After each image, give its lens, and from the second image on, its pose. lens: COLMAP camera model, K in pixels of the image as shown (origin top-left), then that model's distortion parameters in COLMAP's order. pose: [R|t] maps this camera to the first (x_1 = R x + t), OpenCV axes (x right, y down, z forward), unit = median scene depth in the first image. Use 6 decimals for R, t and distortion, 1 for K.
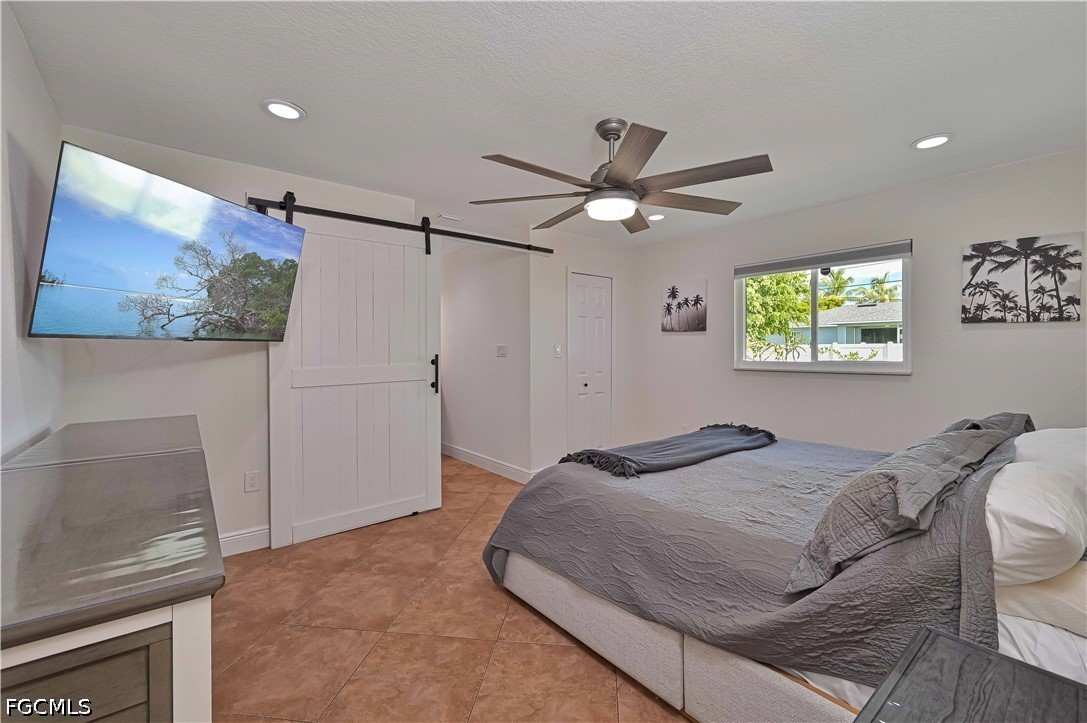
lens RADIAL K [[449.6, 0, 546.2], [0, 449.6, 354.1], [0, 0, 1]] dist [-0.006435, 0.000231]
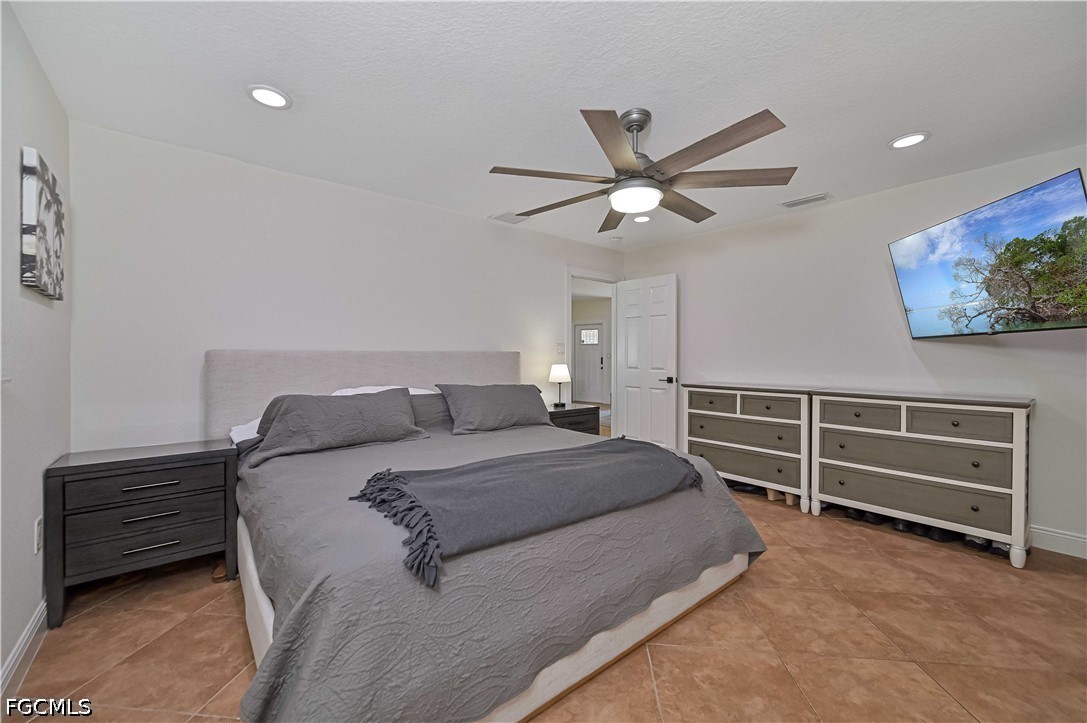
lens RADIAL K [[422.6, 0, 531.9], [0, 422.6, 368.7], [0, 0, 1]] dist [0.000462, 0.000022]
pose [[-0.999960, 0.004457, 0.007790, 0.379998], [0.004779, 0.999112, 0.041868, 0.006190], [-0.007596, 0.041904, -0.999093, 2.001898]]
